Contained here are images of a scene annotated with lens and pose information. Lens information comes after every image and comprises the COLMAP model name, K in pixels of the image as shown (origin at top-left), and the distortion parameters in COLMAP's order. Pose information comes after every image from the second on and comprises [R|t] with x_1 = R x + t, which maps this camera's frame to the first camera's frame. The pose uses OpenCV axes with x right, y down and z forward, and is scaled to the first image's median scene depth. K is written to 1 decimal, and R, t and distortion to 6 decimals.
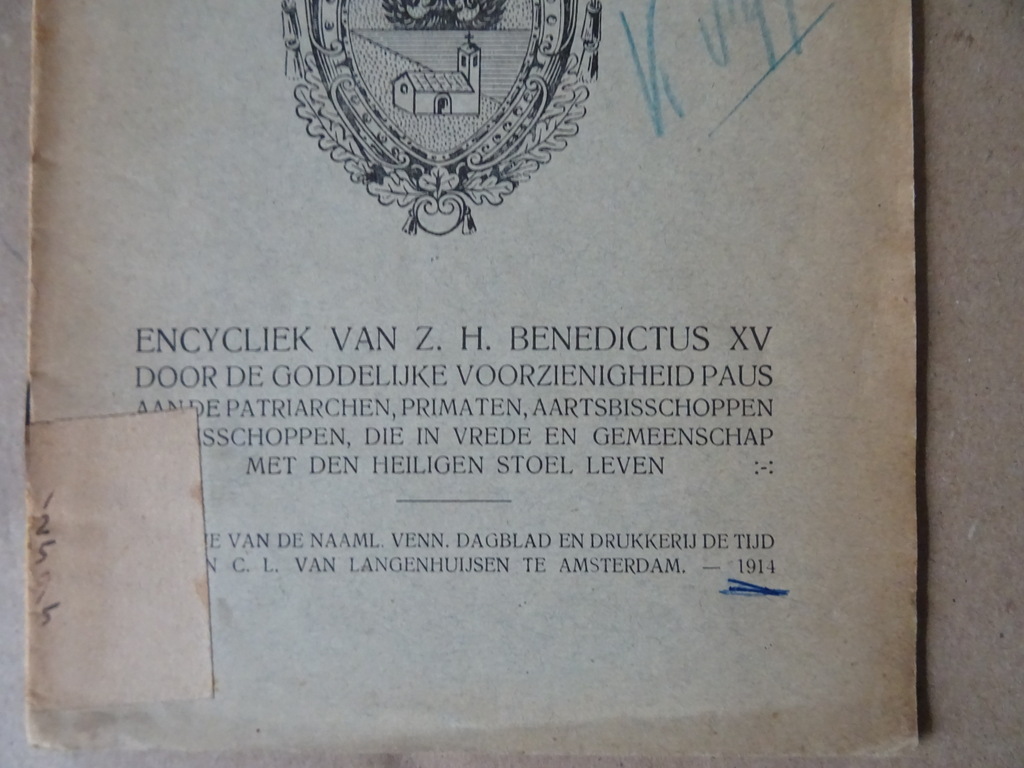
lens RADIAL K [[753.2, 0, 505.4], [0, 753.2, 380.6], [0, 0, 1]] dist [-0.004638, 0.001253]
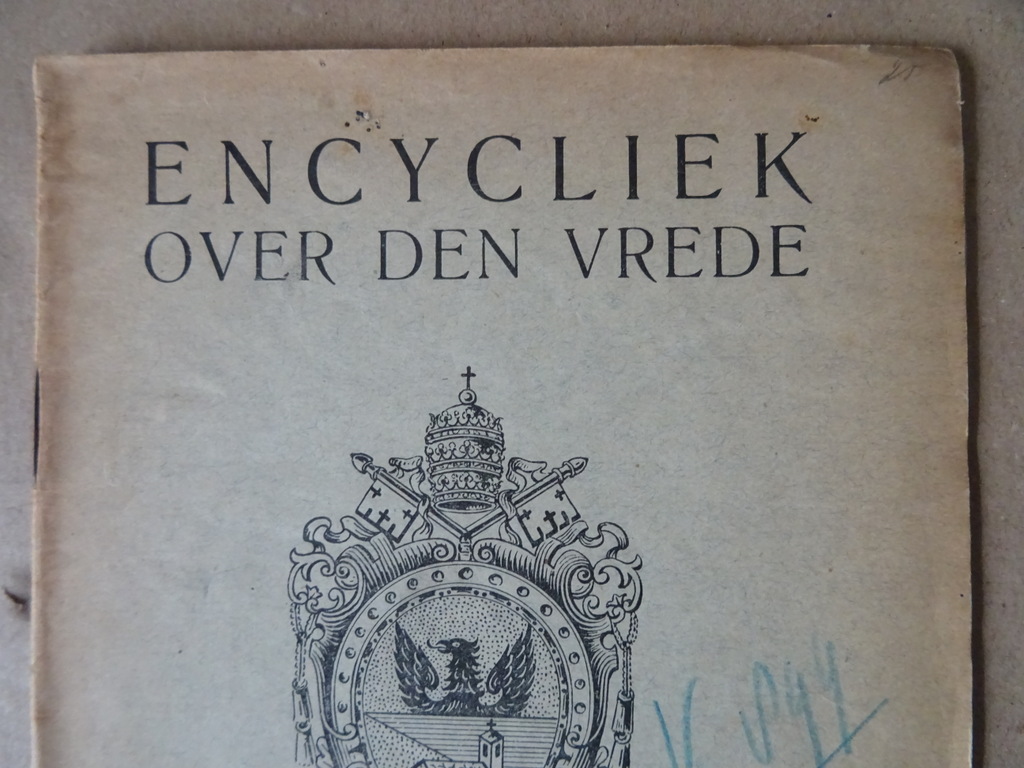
lens RADIAL K [[794.9, 0, 510.8], [0, 794.9, 385.6], [0, 0, 1]] dist [0.005275, -0.029818]
pose [[0.999600, 0.009697, -0.026585, -0.002076], [-0.009869, 0.999931, -0.006320, -0.870378], [0.026522, 0.006580, 0.999627, 0.013648]]
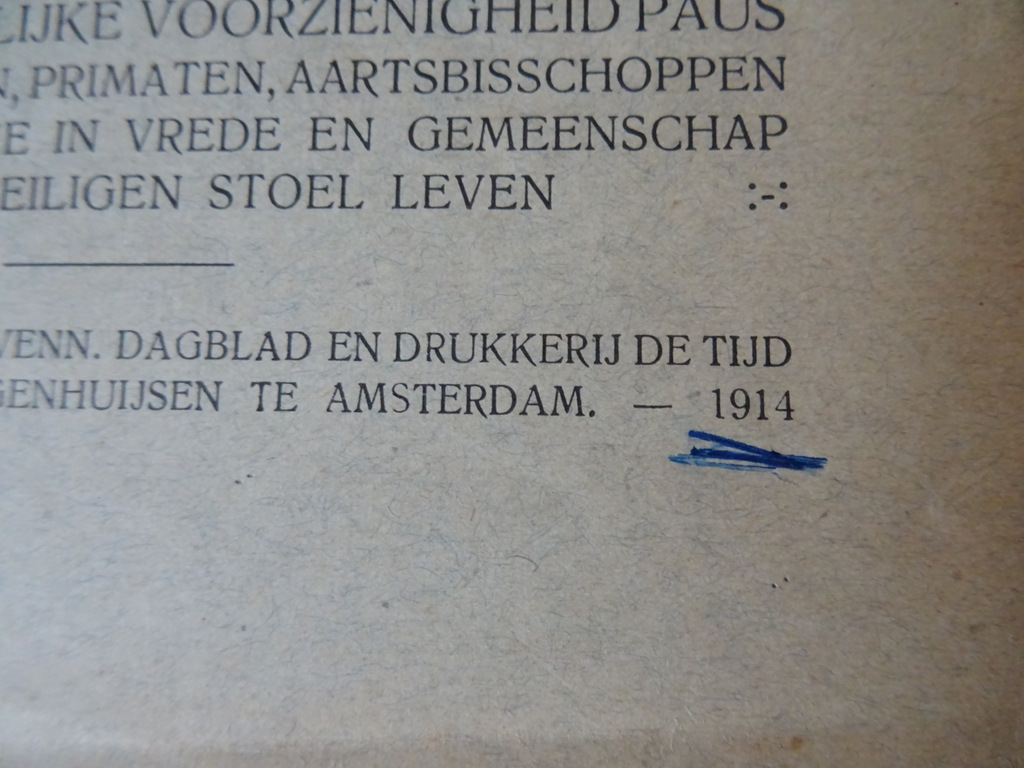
lens RADIAL K [[794.9, 0, 509.7], [0, 794.9, 389.2], [0, 0, 1]] dist [0.005275, -0.029818]
pose [[0.998985, 0.013770, -0.042897, 0.206642], [-0.016905, 0.997144, -0.073603, 0.273981], [0.041761, 0.074253, 0.996365, 0.512279]]
